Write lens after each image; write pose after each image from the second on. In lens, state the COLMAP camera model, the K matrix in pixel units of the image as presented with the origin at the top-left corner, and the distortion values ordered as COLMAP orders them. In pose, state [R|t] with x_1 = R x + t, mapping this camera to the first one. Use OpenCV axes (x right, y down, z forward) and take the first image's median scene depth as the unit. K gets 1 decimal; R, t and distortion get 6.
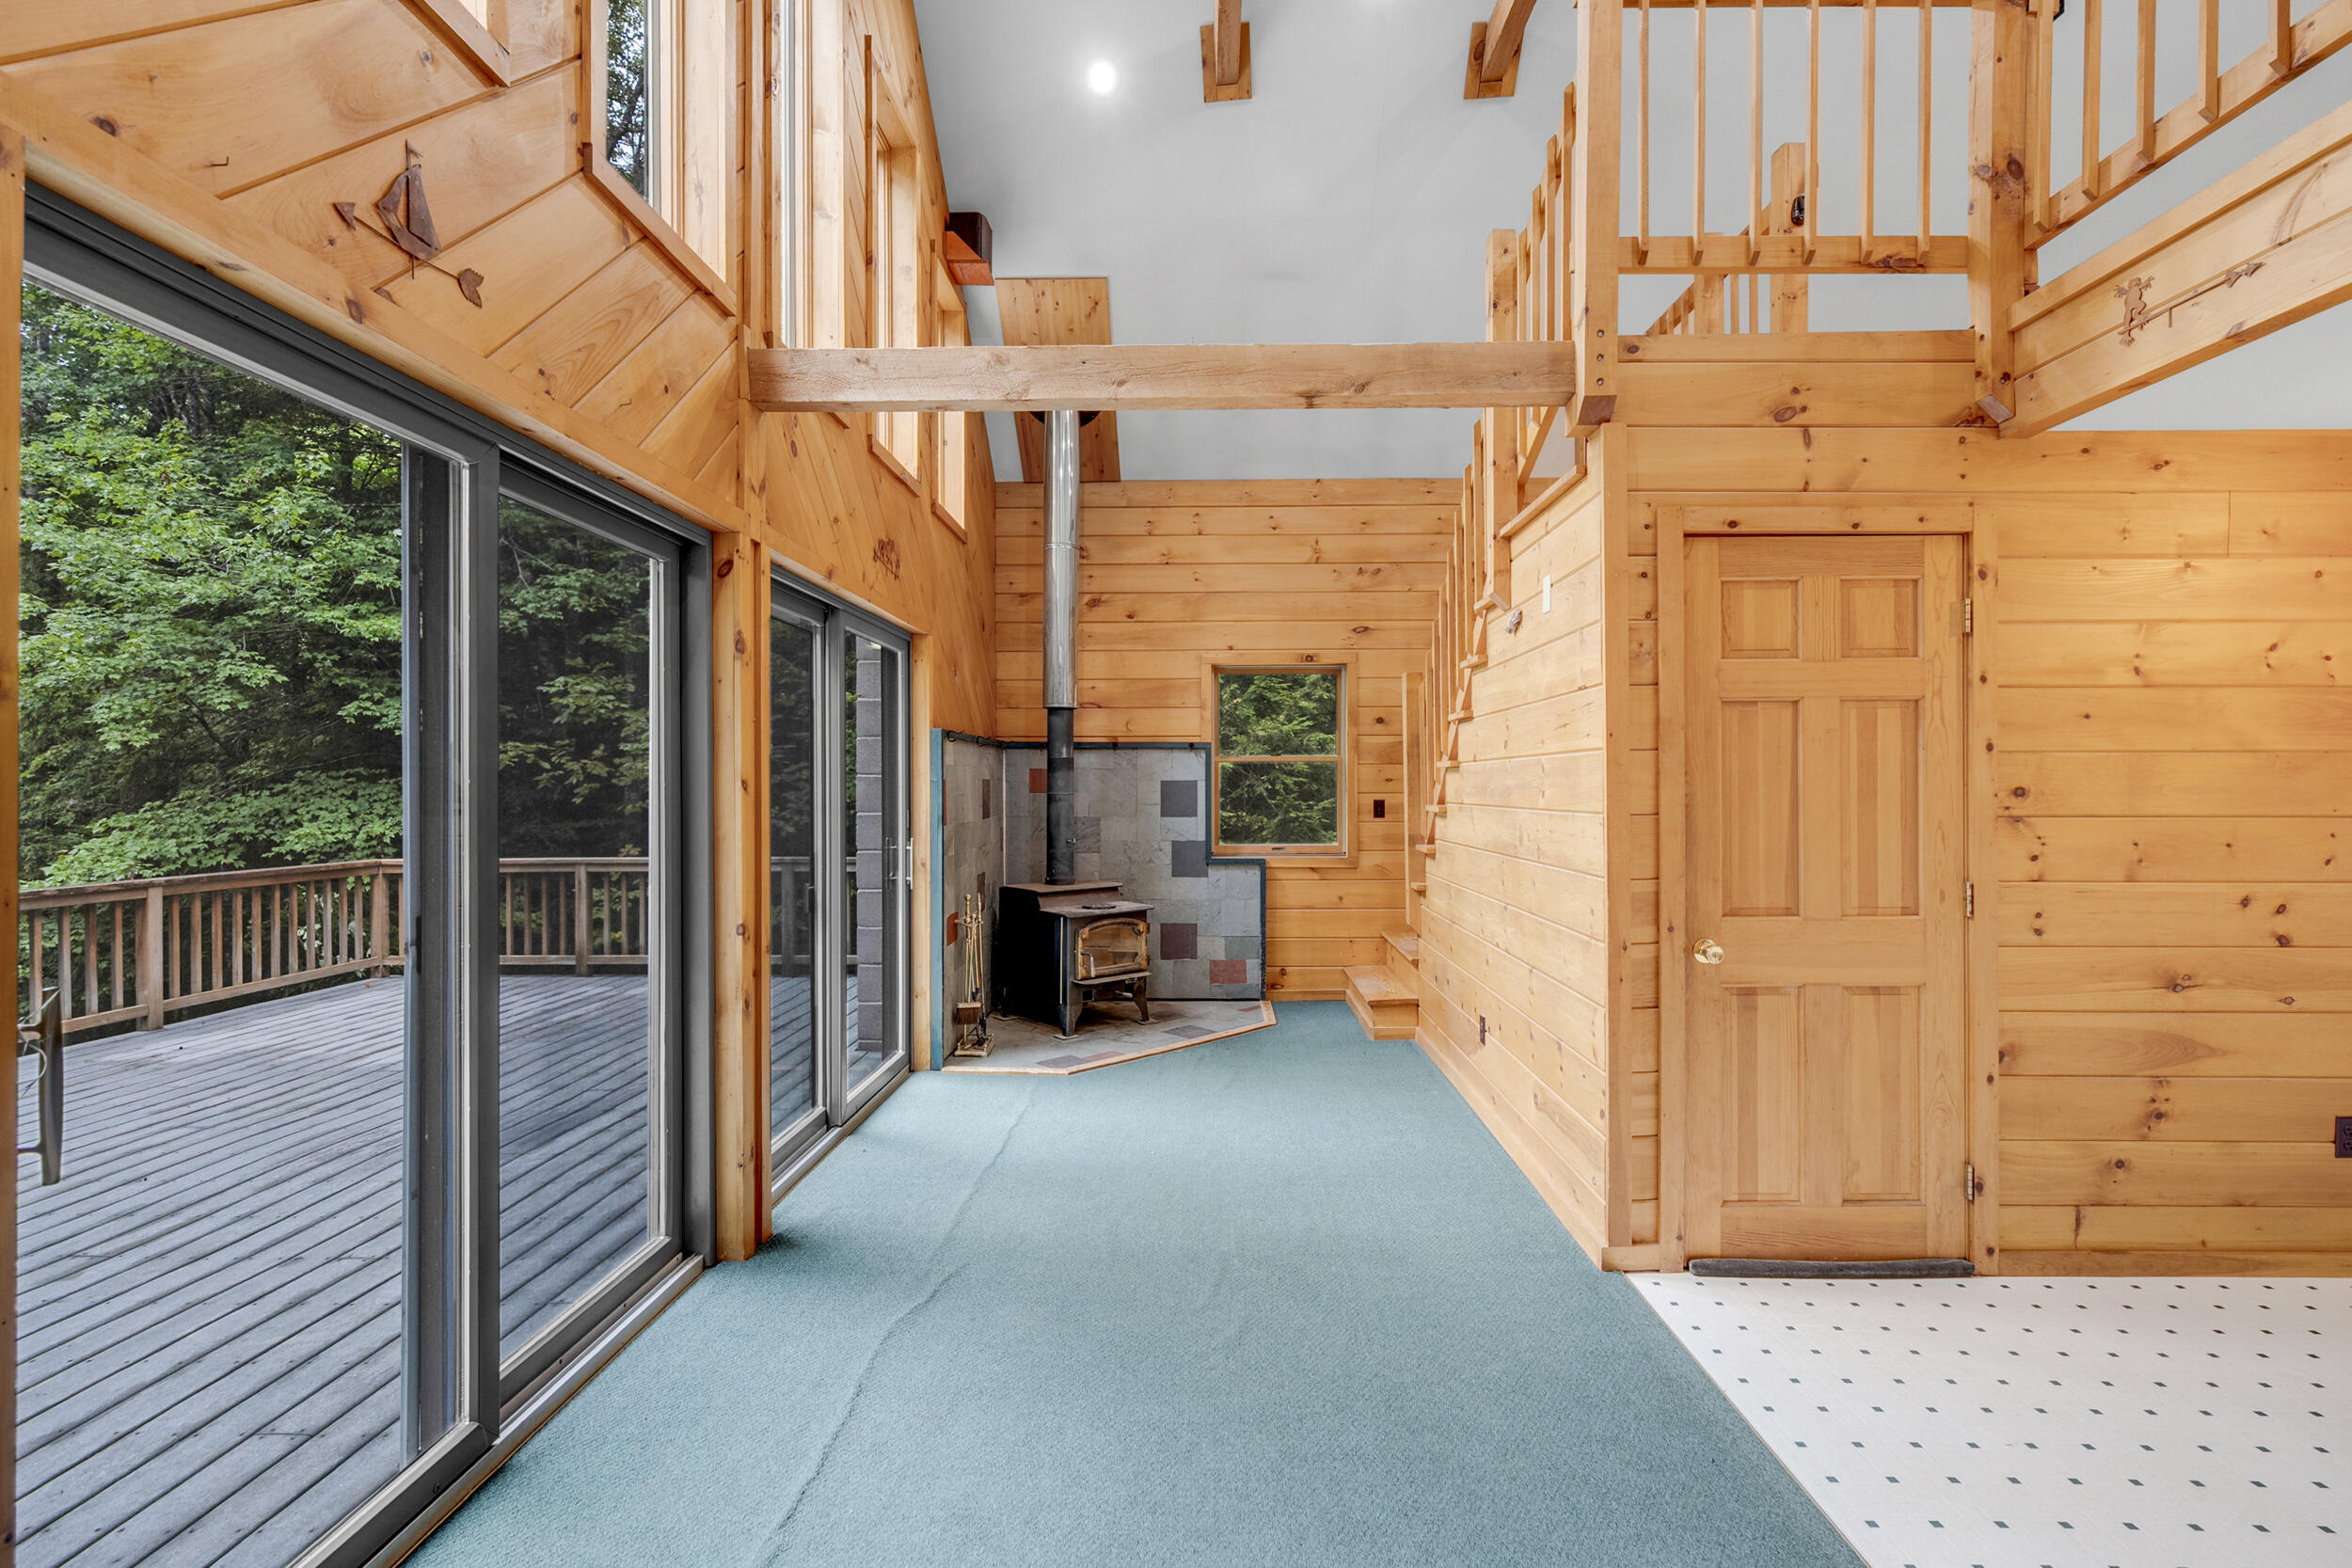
lens RADIAL K [[1094.1, 0, 1176.0], [0, 1094.1, 784.0], [0, 0, 1]] dist [0.001552, 0.000709]
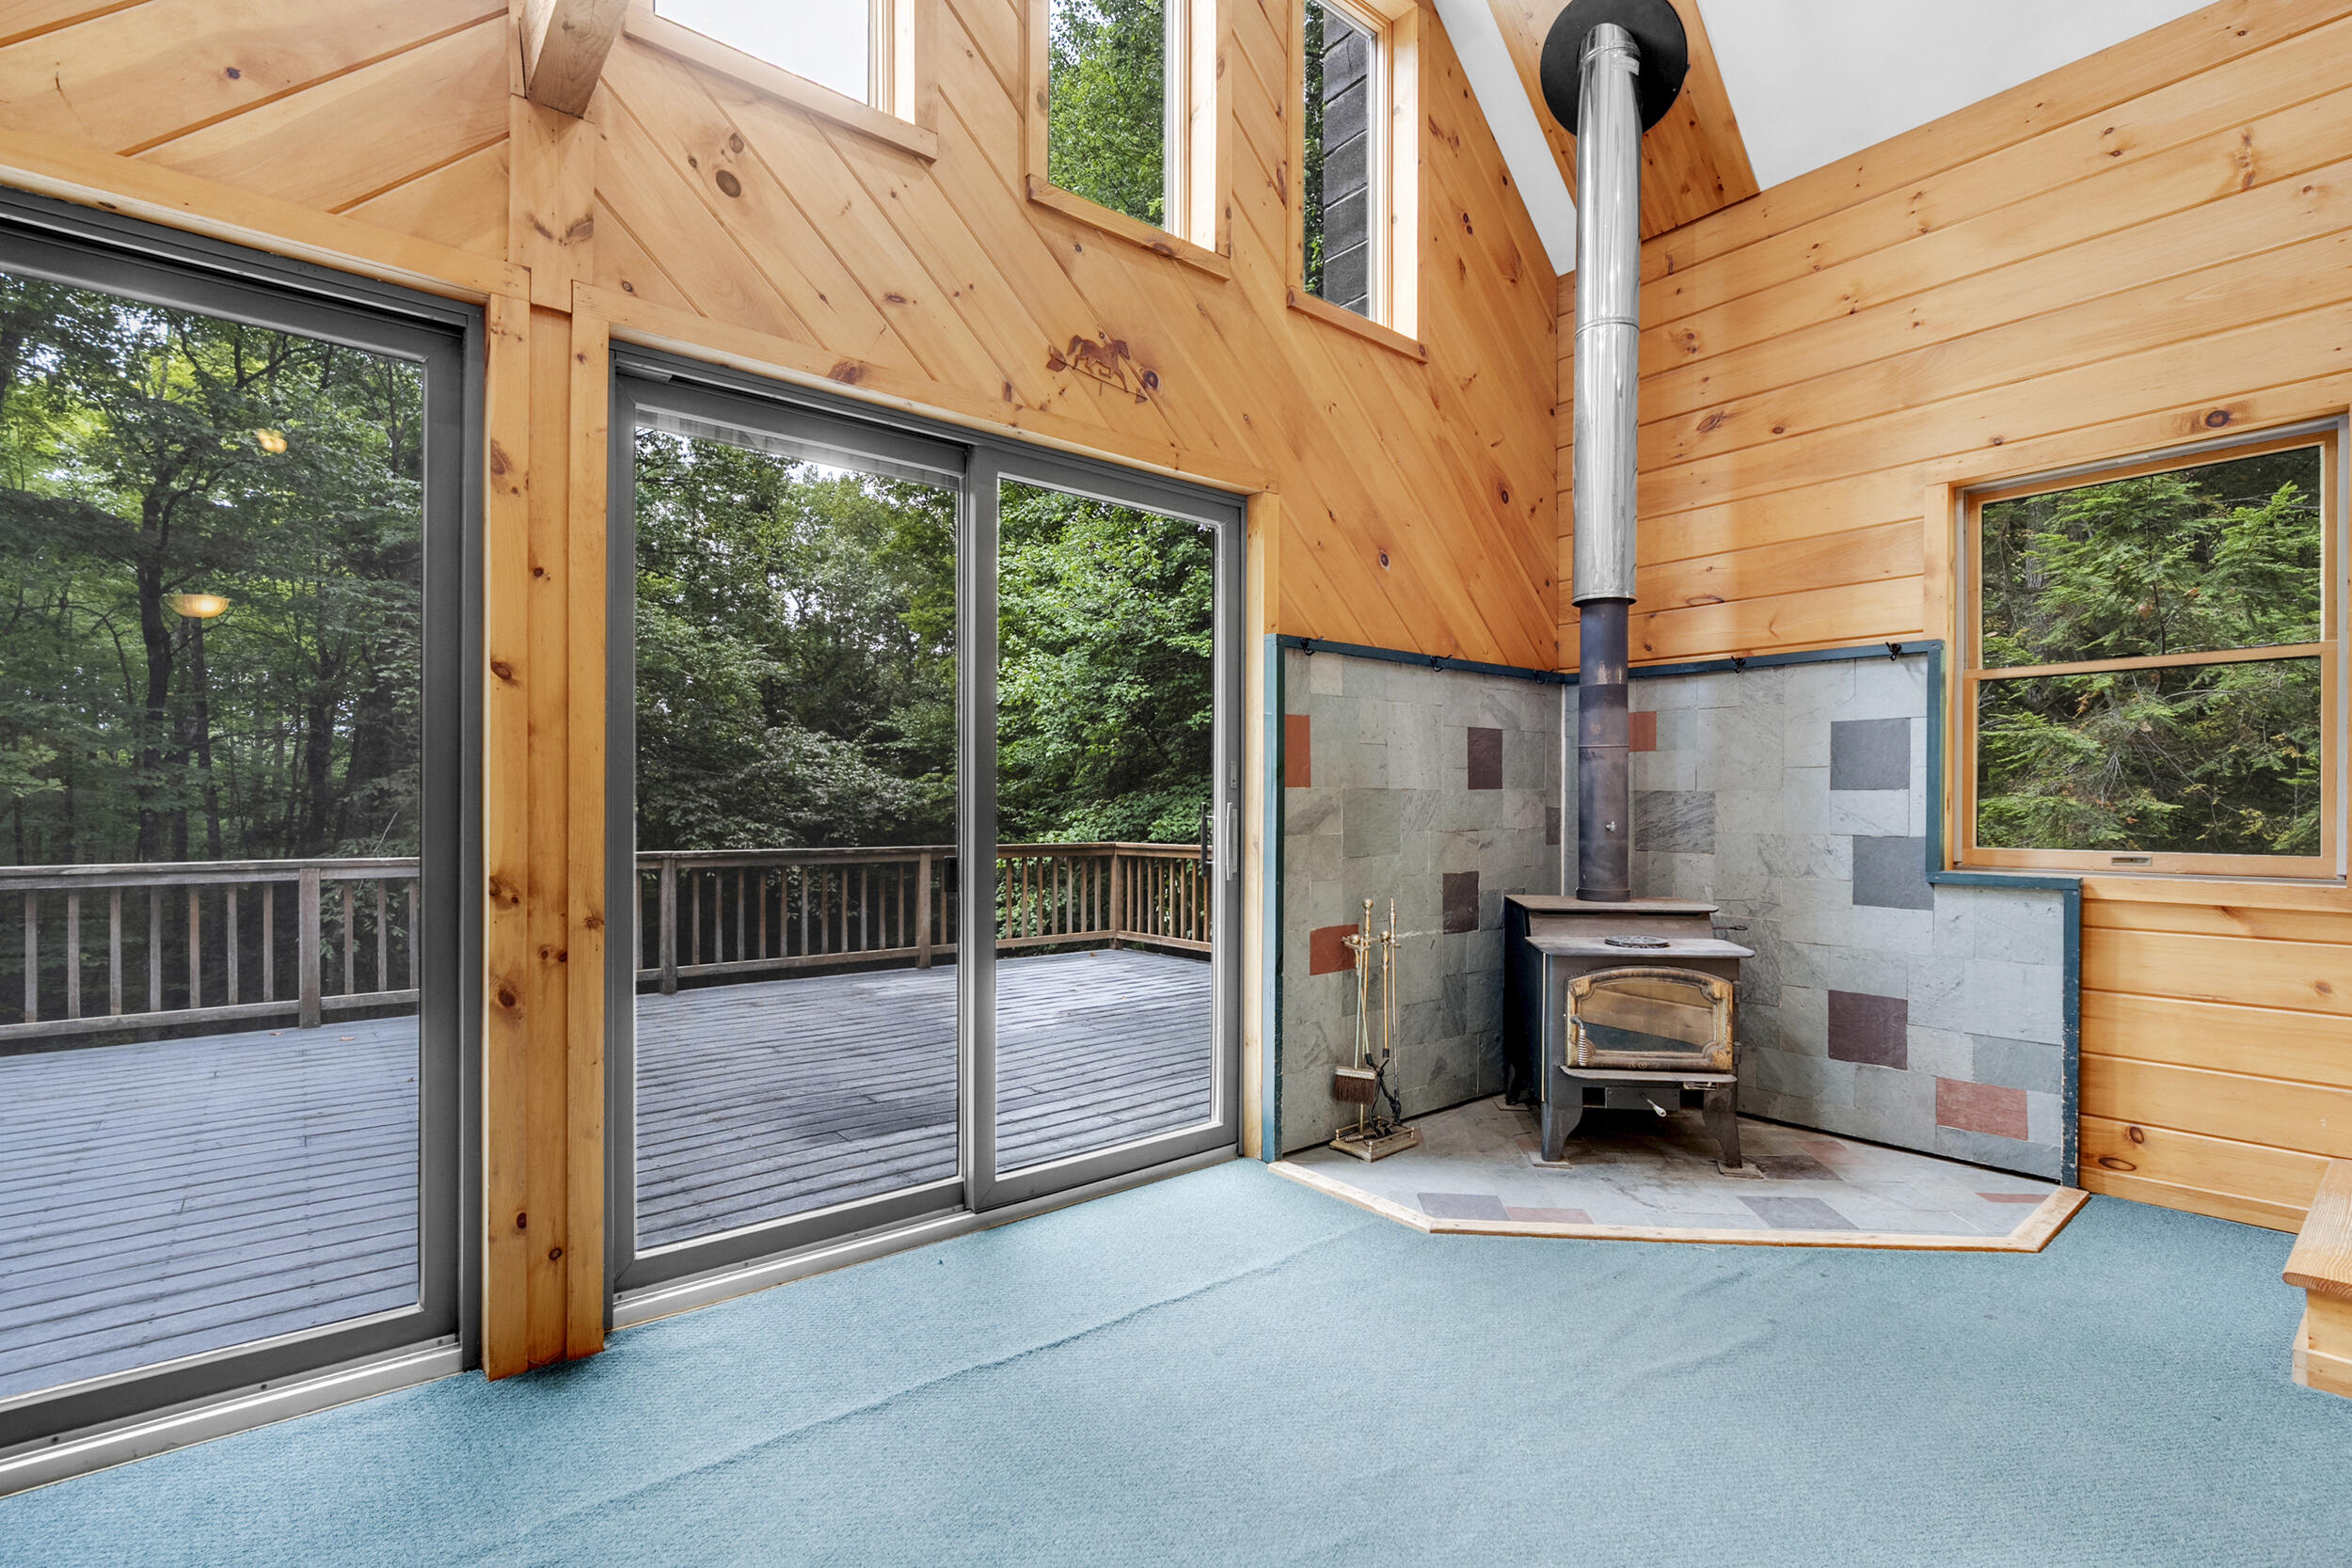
lens RADIAL K [[1081.5, 0, 1175.3], [0, 1081.5, 806.2], [0, 0, 1]] dist [-0.003828, 0.000465]
pose [[0.651402, 0.003653, -0.758724, 0.177377], [-0.003900, 0.999991, 0.001466, 0.038409], [0.758723, 0.002004, 0.651410, 0.417641]]
